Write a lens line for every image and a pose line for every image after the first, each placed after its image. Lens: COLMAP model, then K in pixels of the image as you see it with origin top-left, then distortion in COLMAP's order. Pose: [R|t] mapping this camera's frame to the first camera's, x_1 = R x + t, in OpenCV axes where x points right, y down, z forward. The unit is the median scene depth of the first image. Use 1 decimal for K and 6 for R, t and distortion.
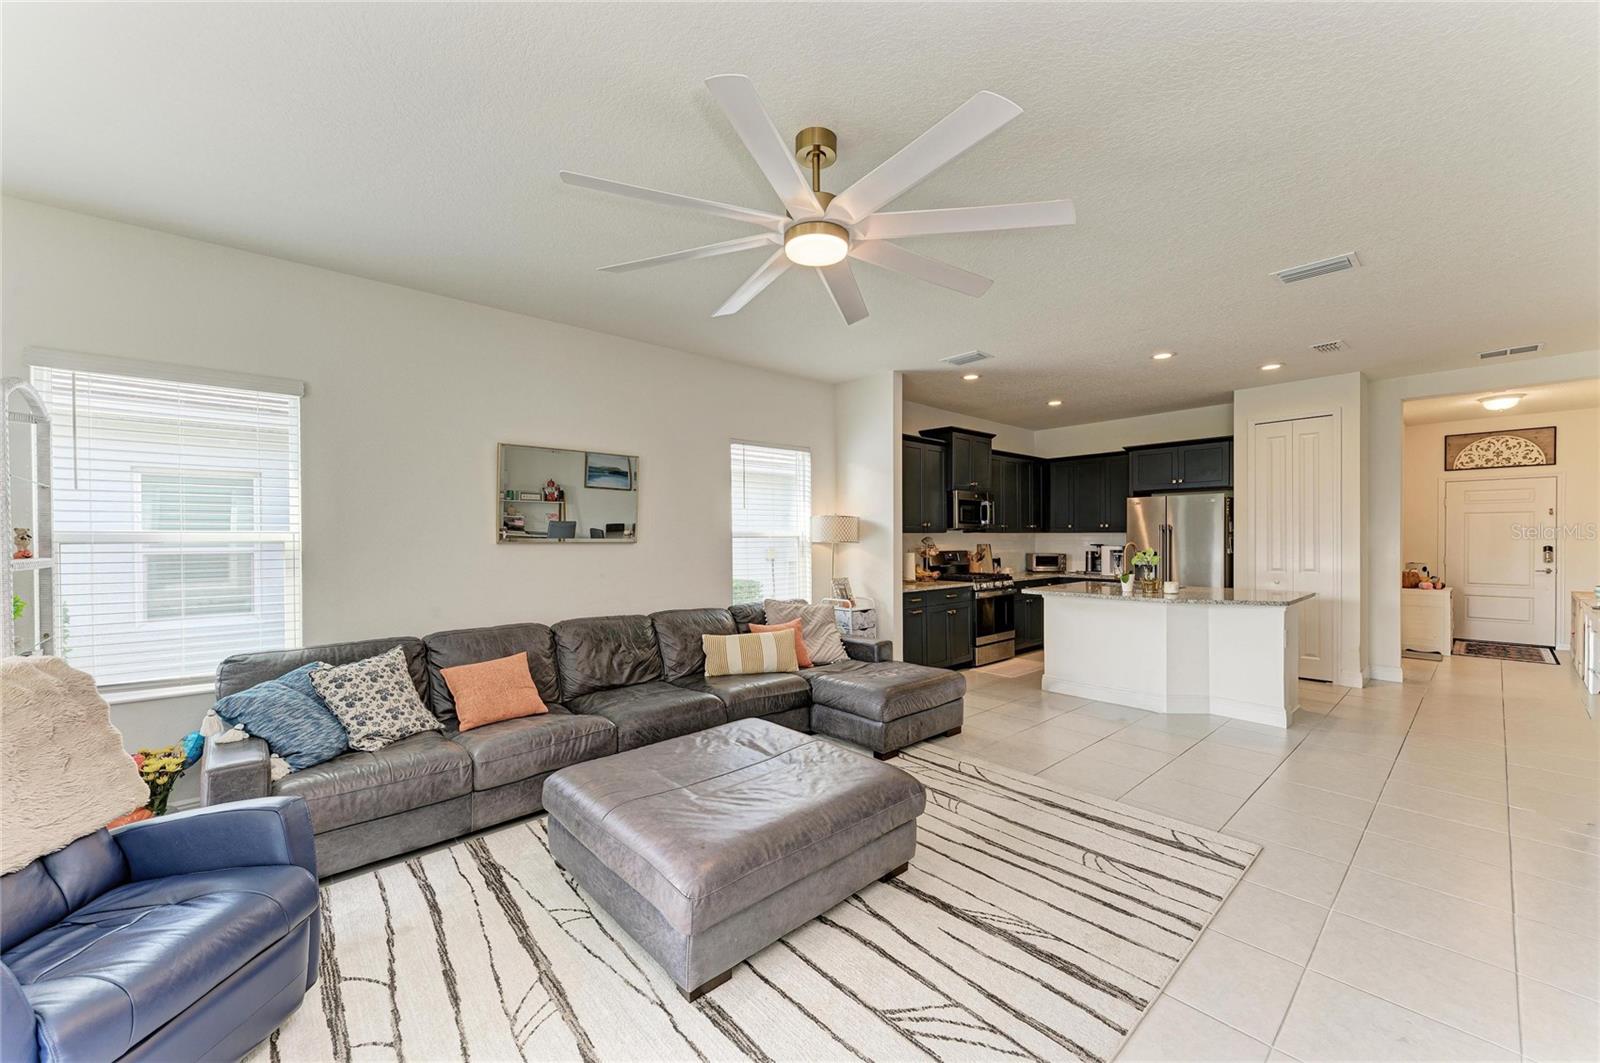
lens RADIAL K [[630.3, 0, 805.6], [0, 630.3, 533.9], [0, 0, 1]] dist [0.009331, -0.003553]
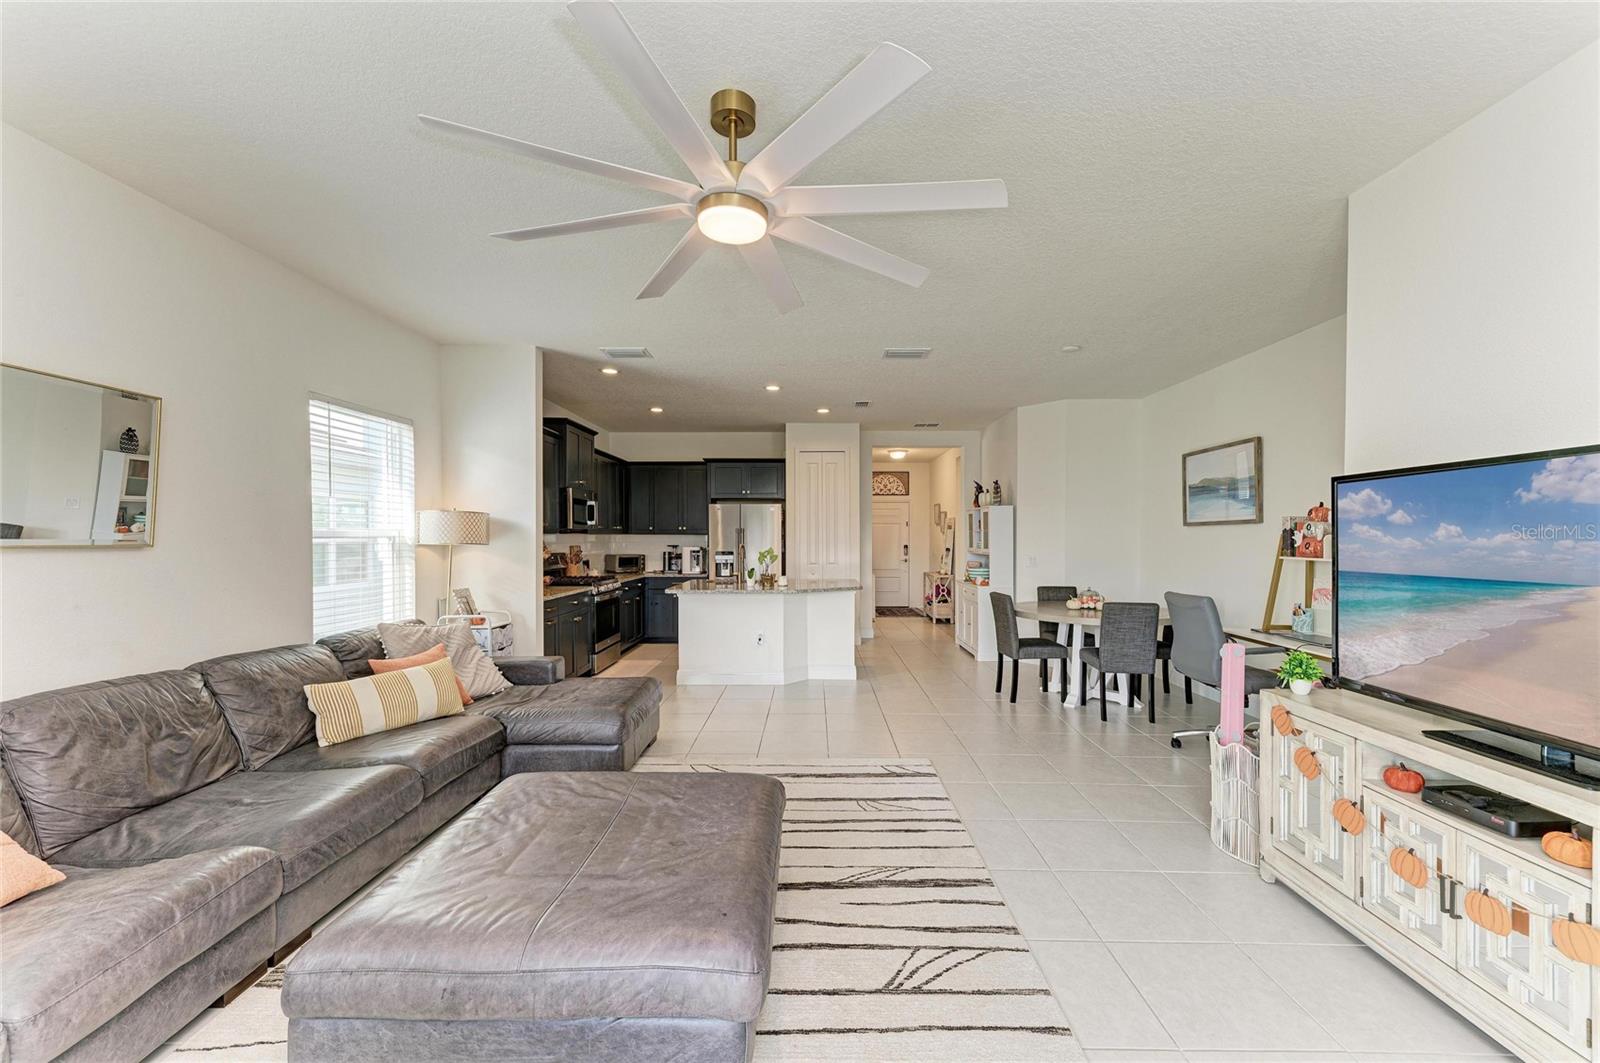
lens RADIAL K [[630.3, 0, 819.5], [0, 630.3, 538.3], [0, 0, 1]] dist [0.009331, -0.003553]
pose [[0.656427, 0.003746, 0.754381, -0.255646], [-0.008769, 0.999958, 0.002665, -0.000559], [-0.754339, -0.008364, 0.656432, 0.132714]]
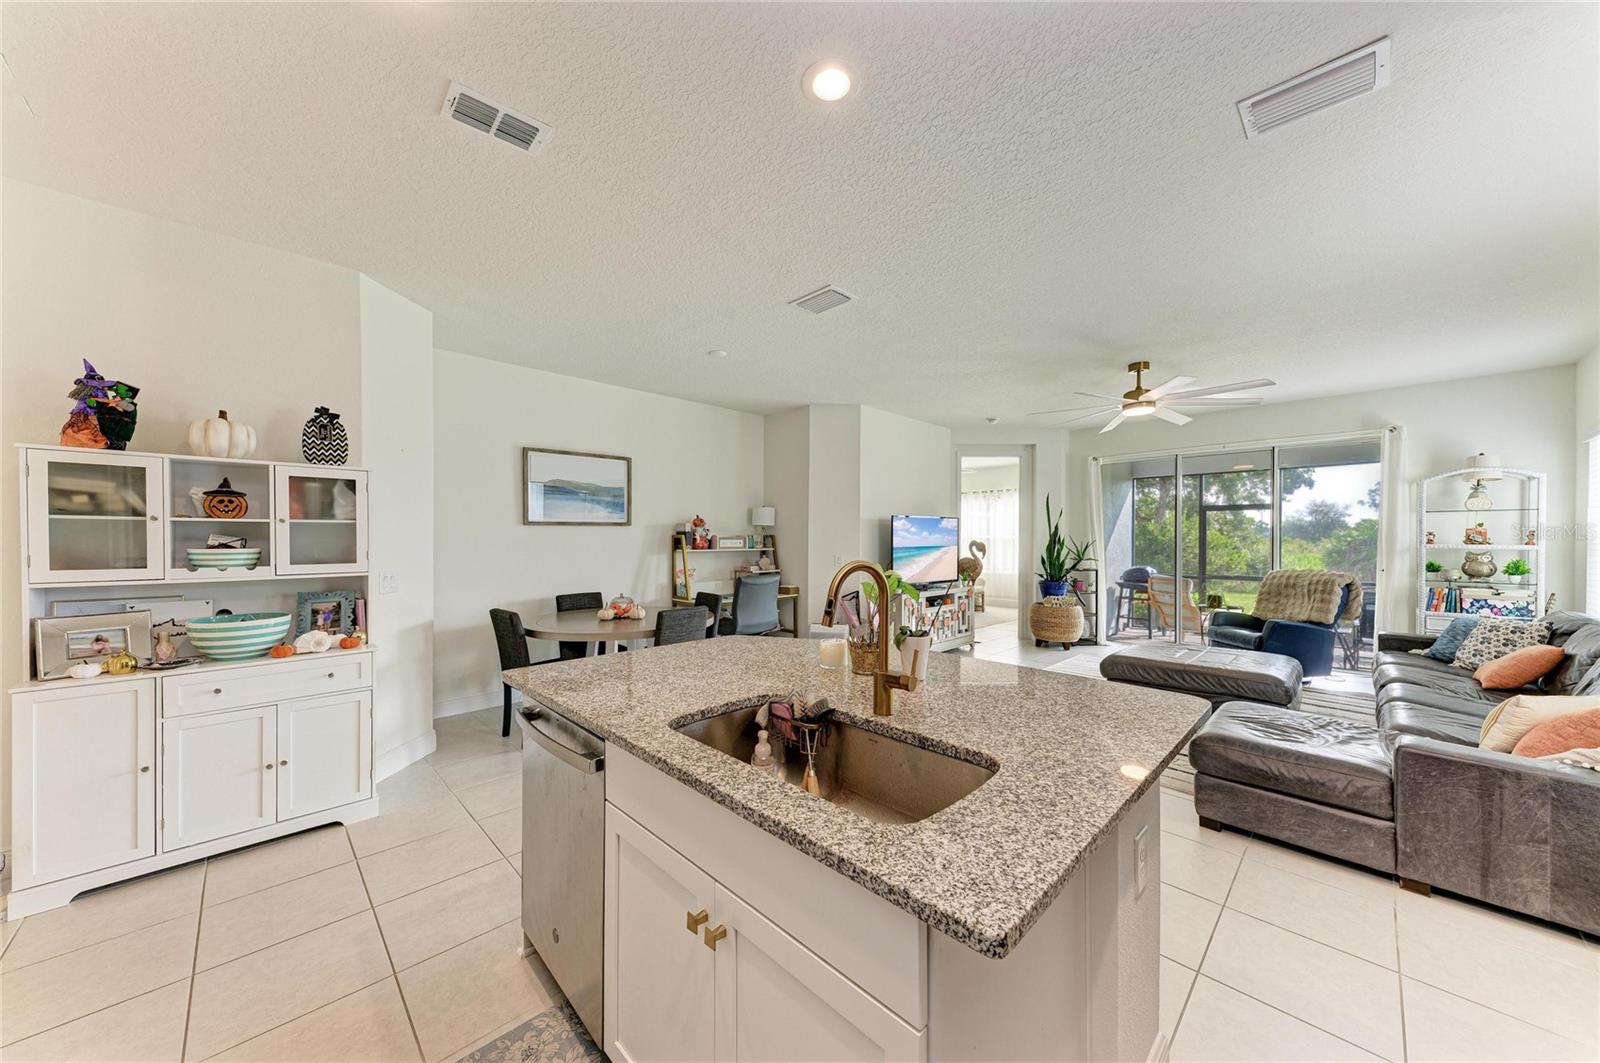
lens RADIAL K [[551.2, 0, 805.8], [0, 551.2, 540.8], [0, 0, 1]] dist [0.009488, -0.001105]
pose [[-0.999653, 0.009509, -0.024555, 0.547212], [0.009499, 0.999955, 0.000517, 0.004324], [0.024559, 0.000283, -0.999698, 1.258038]]
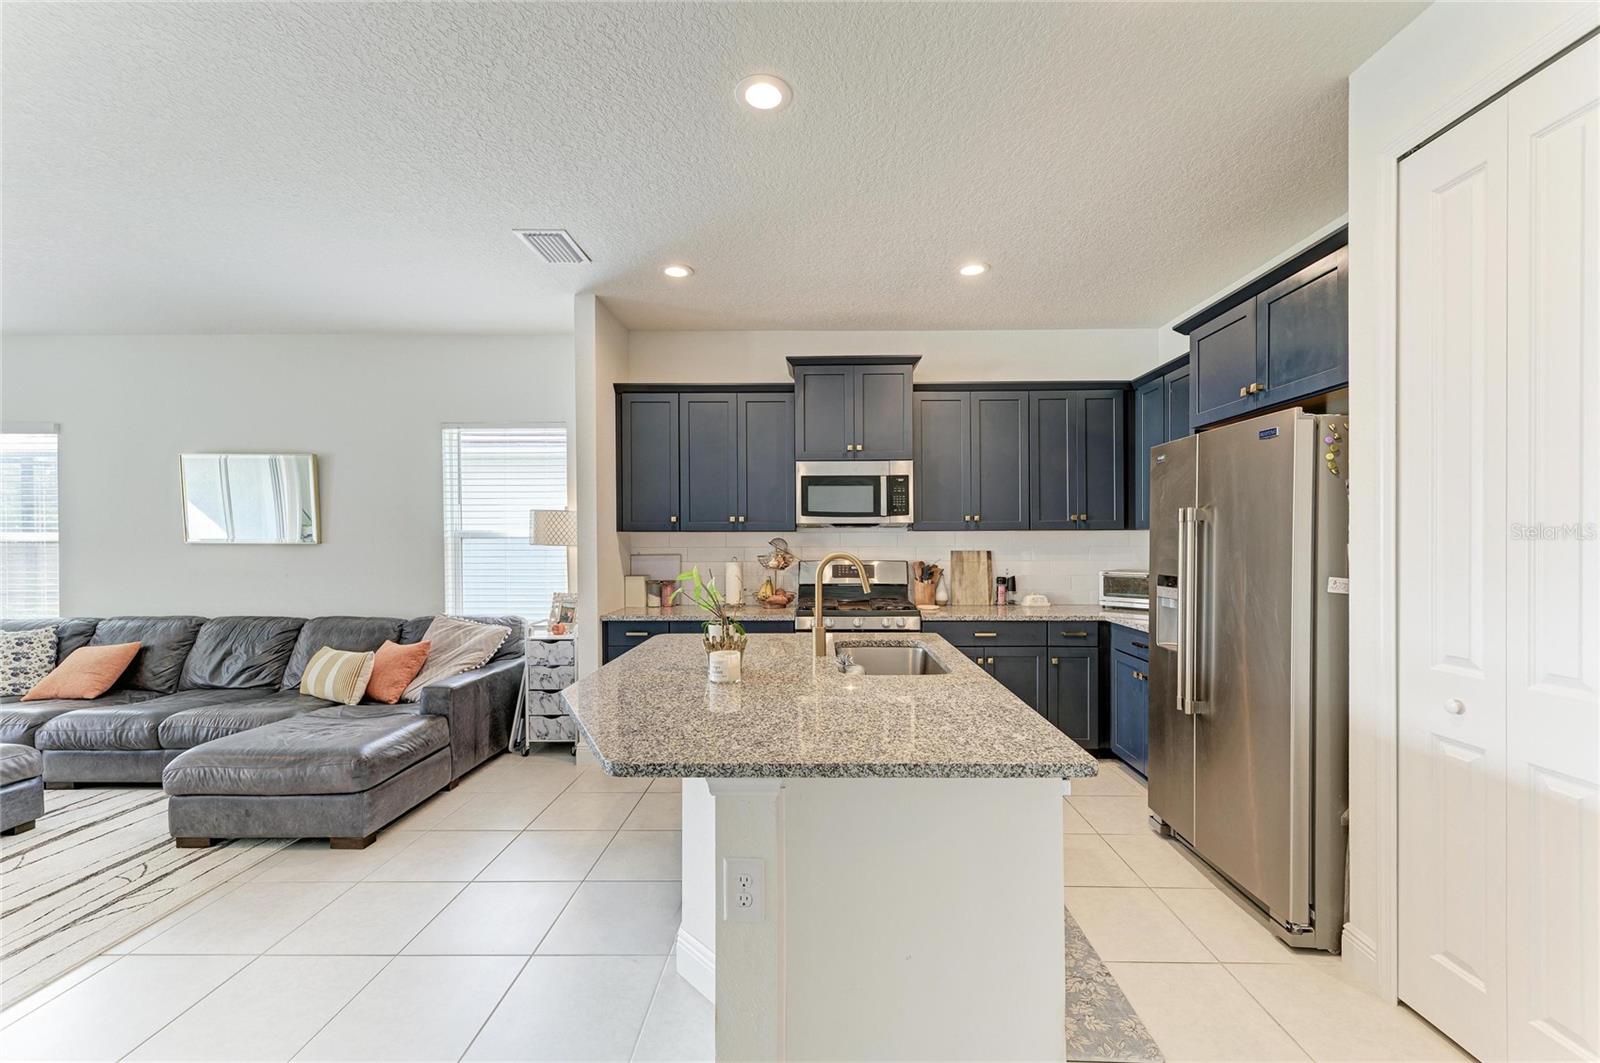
lens RADIAL K [[630.3, 0, 820.5], [0, 630.3, 534.4], [0, 0, 1]] dist [0.009331, -0.003553]
pose [[0.719931, 0.001879, -0.694043, 0.812484], [0.000414, 0.999995, 0.003137, -0.000210], [0.694046, -0.002546, 0.719927, 0.692337]]
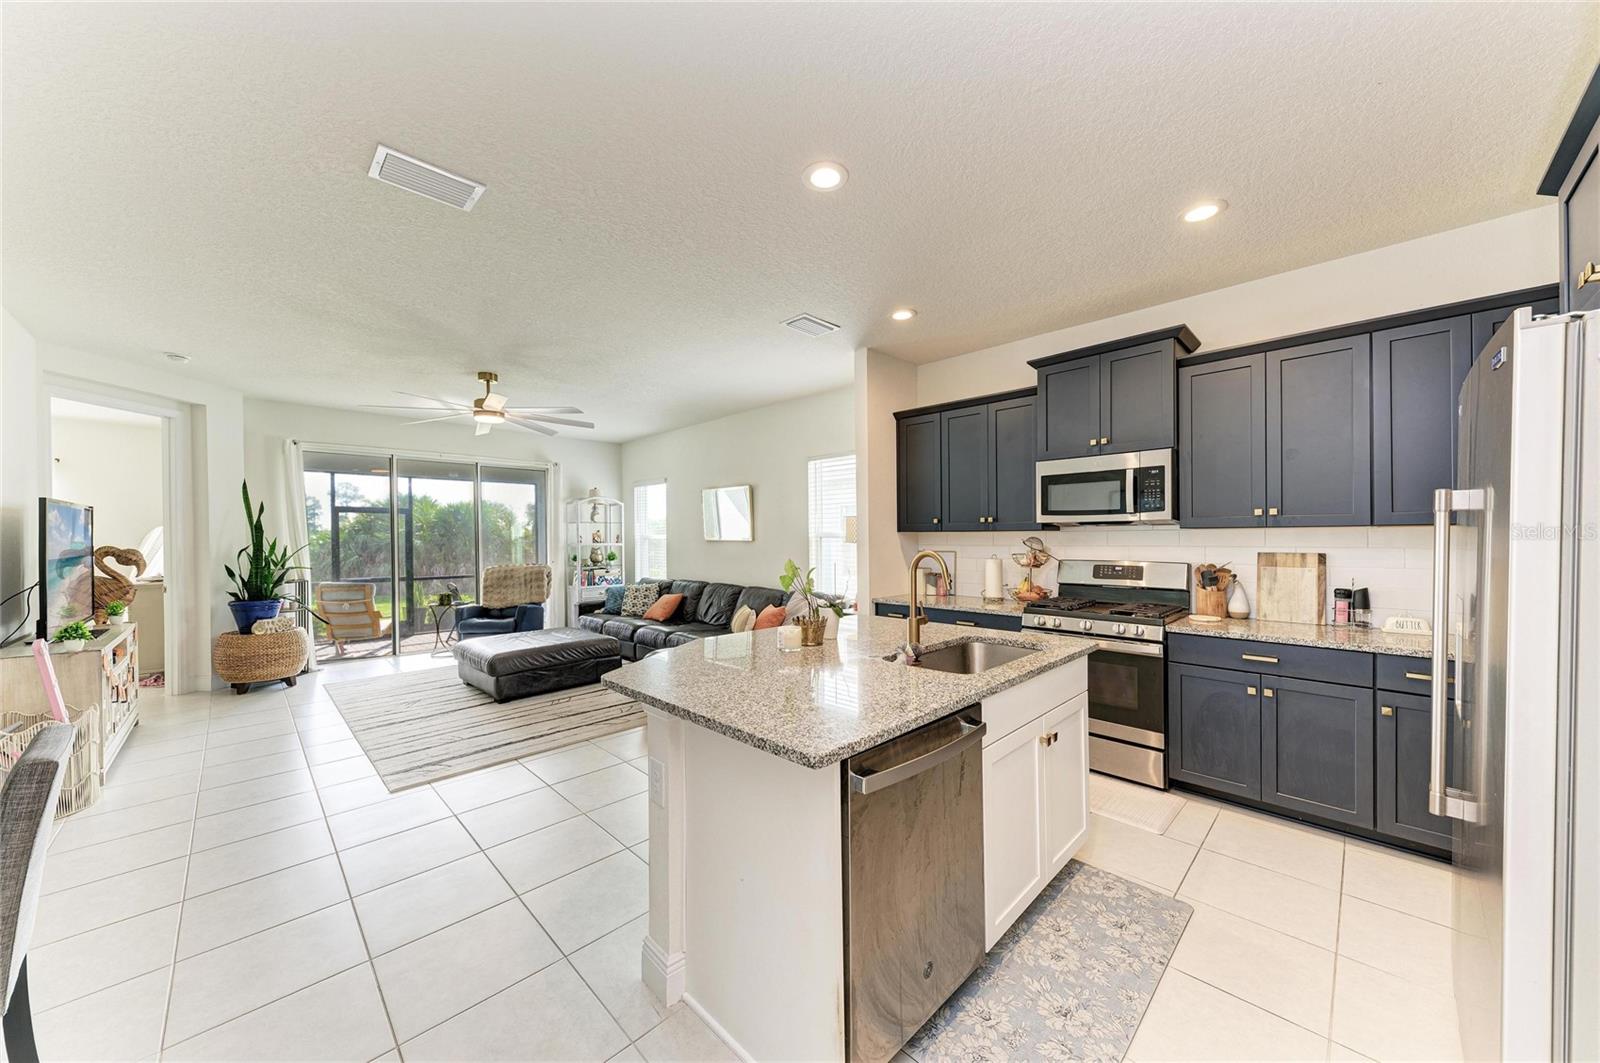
lens RADIAL K [[551.2, 0, 806.0], [0, 551.2, 538.0], [0, 0, 1]] dist [0.009488, -0.001105]
pose [[0.041239, 0.009763, -0.999102, 0.925078], [0.009845, 0.999900, 0.010177, -0.002078], [0.999101, -0.010256, 0.041138, 0.896302]]
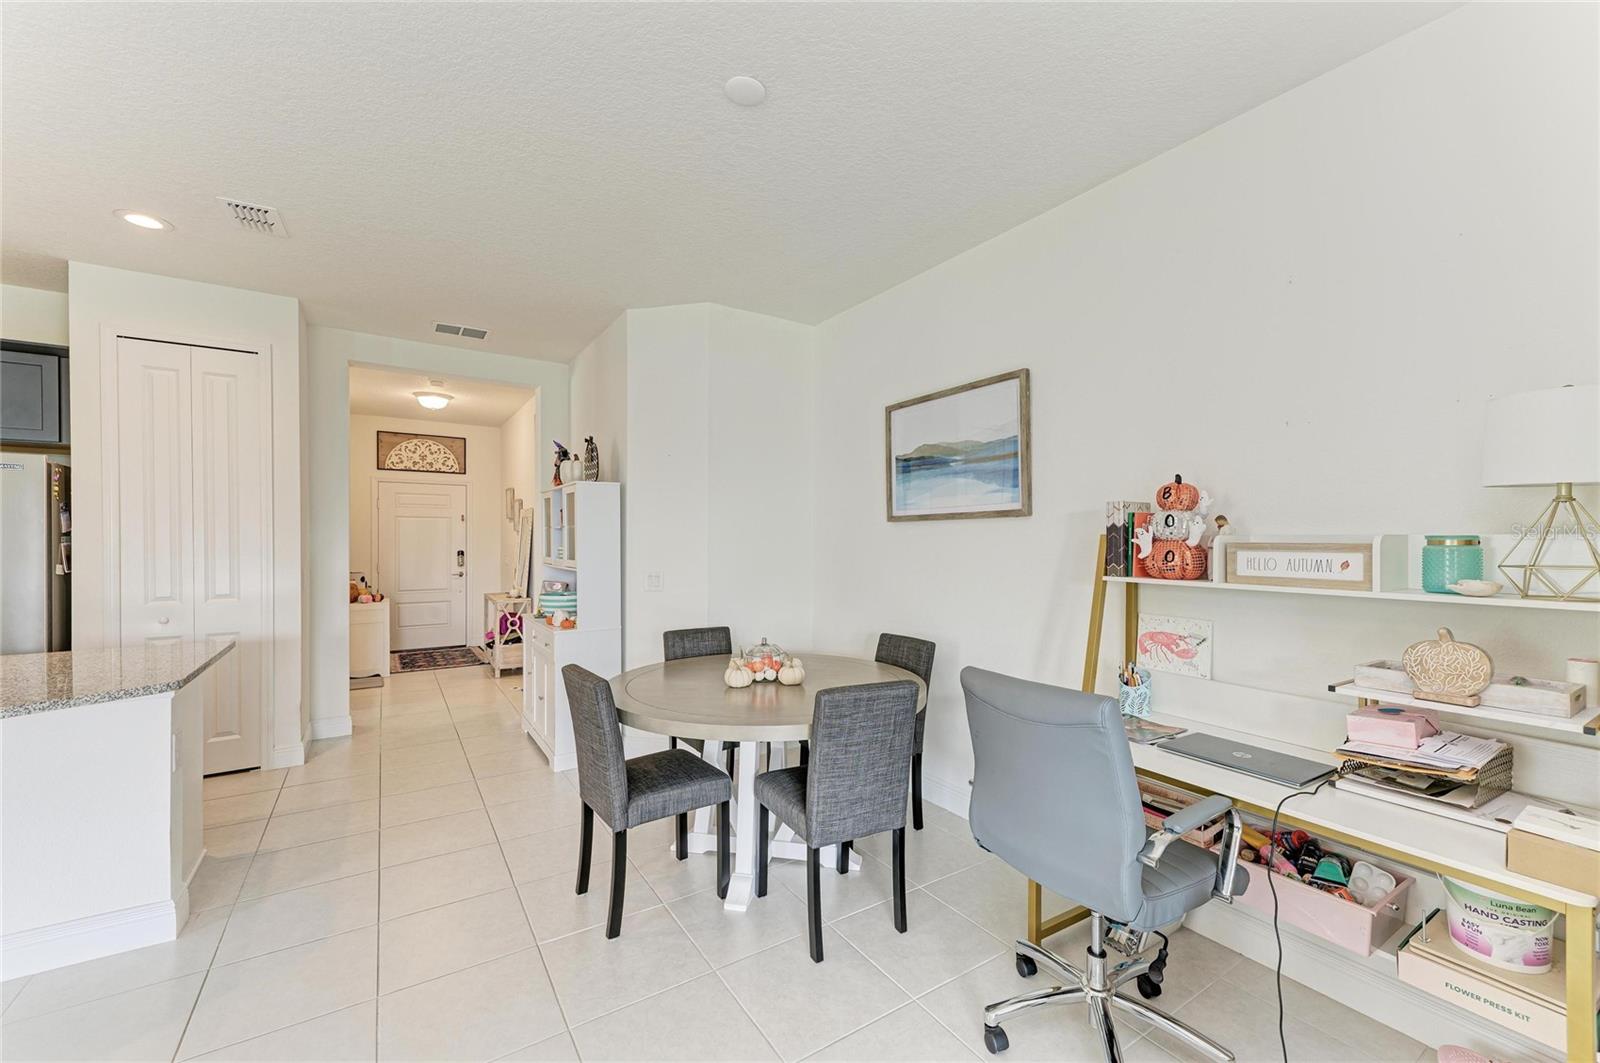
lens RADIAL K [[630.3, 0, 797.9], [0, 630.3, 551.3], [0, 0, 1]] dist [0.009331, -0.003553]
pose [[0.156523, -0.014537, 0.987567, 0.282024], [-0.009485, 0.999823, 0.016221, -0.002230], [-0.987629, -0.011906, 0.156357, 0.360672]]
